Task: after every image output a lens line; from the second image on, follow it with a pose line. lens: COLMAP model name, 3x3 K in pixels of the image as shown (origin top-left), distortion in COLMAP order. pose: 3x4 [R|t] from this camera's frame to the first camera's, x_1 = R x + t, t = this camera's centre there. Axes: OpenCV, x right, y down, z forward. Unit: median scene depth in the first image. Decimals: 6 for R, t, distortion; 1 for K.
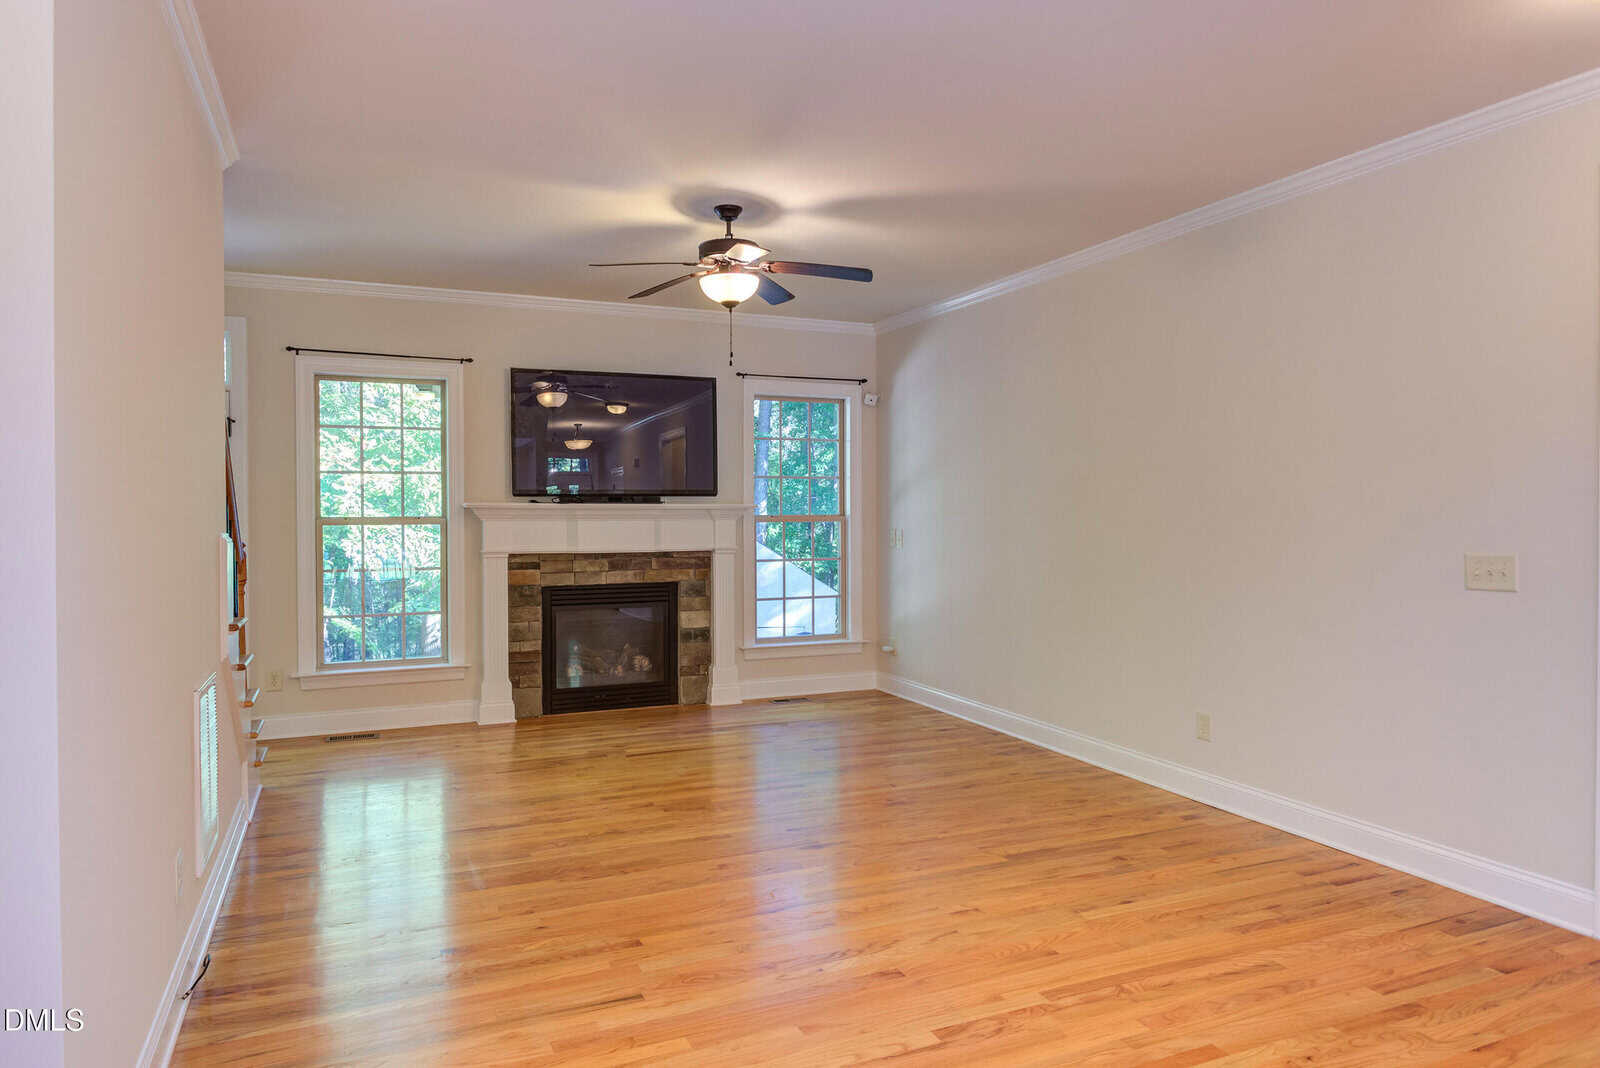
lens RADIAL K [[1008.7, 0, 751.0], [0, 1008.7, 531.3], [0, 0, 1]] dist [0.006343, -0.004556]
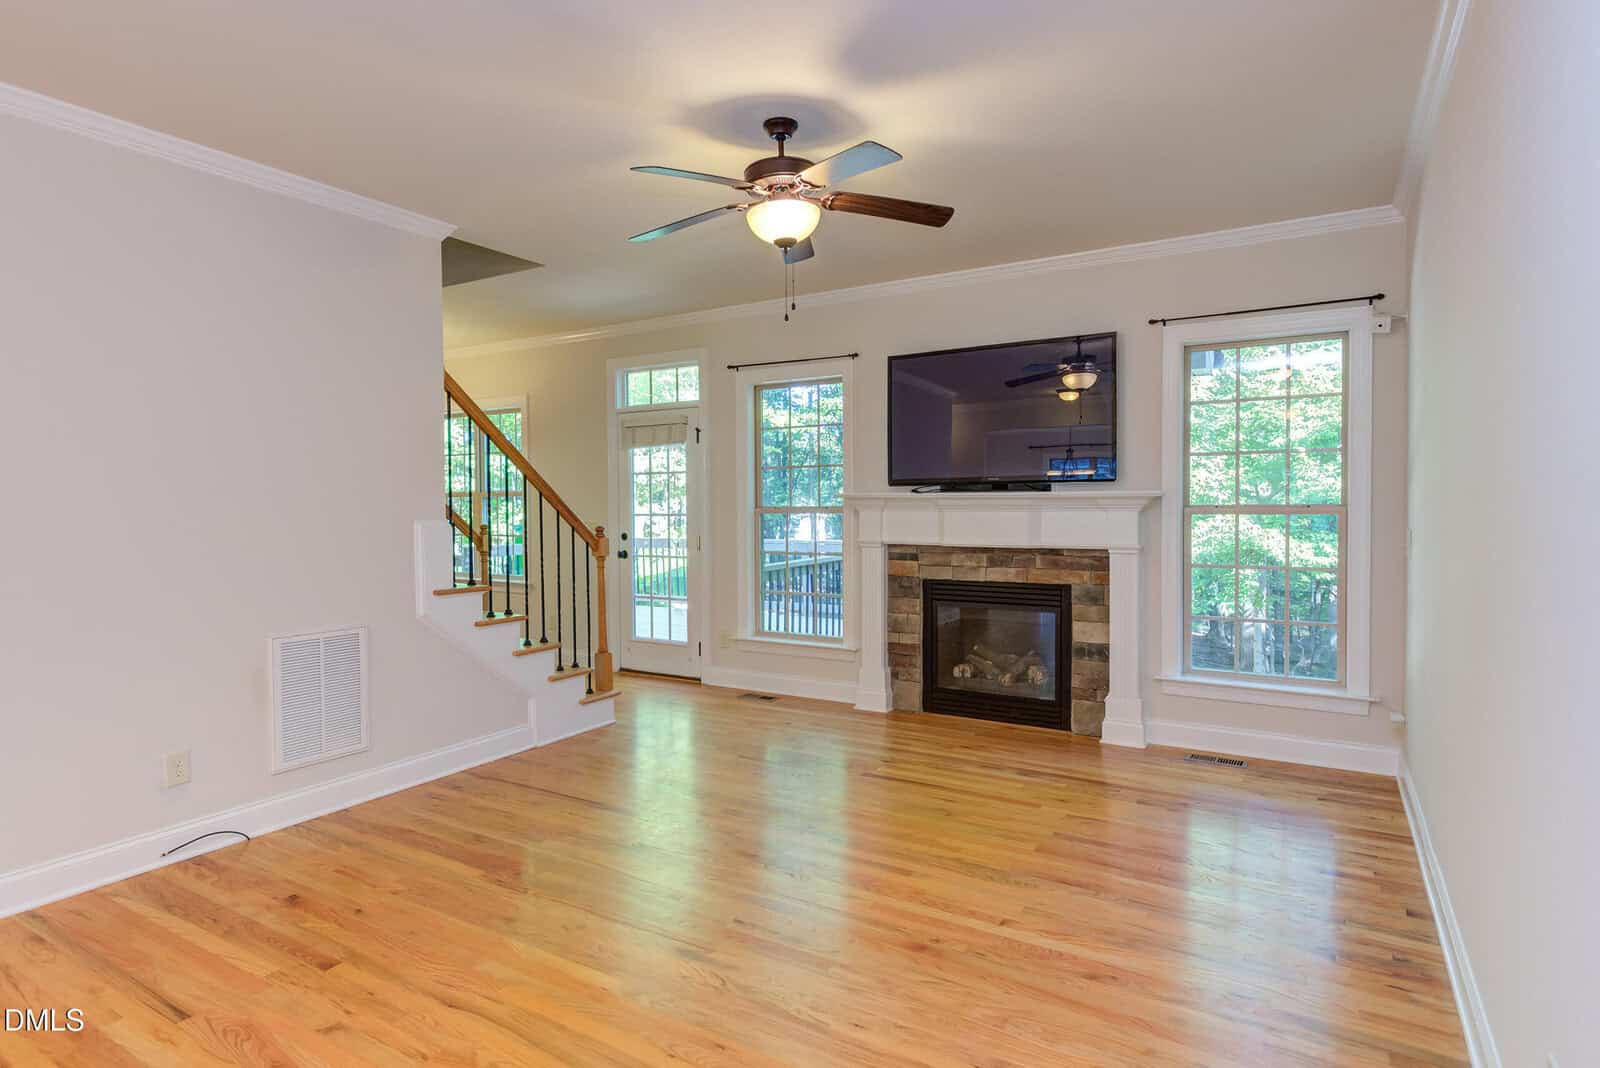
lens RADIAL K [[839.3, 0, 792.9], [0, 839.3, 528.4], [0, 0, 1]] dist [-0.001711, 0.000047]
pose [[0.593531, 0.024408, -0.804441, 0.357667], [-0.011505, 0.999695, 0.021843, -0.009529], [0.804729, -0.003709, 0.593631, 0.416924]]
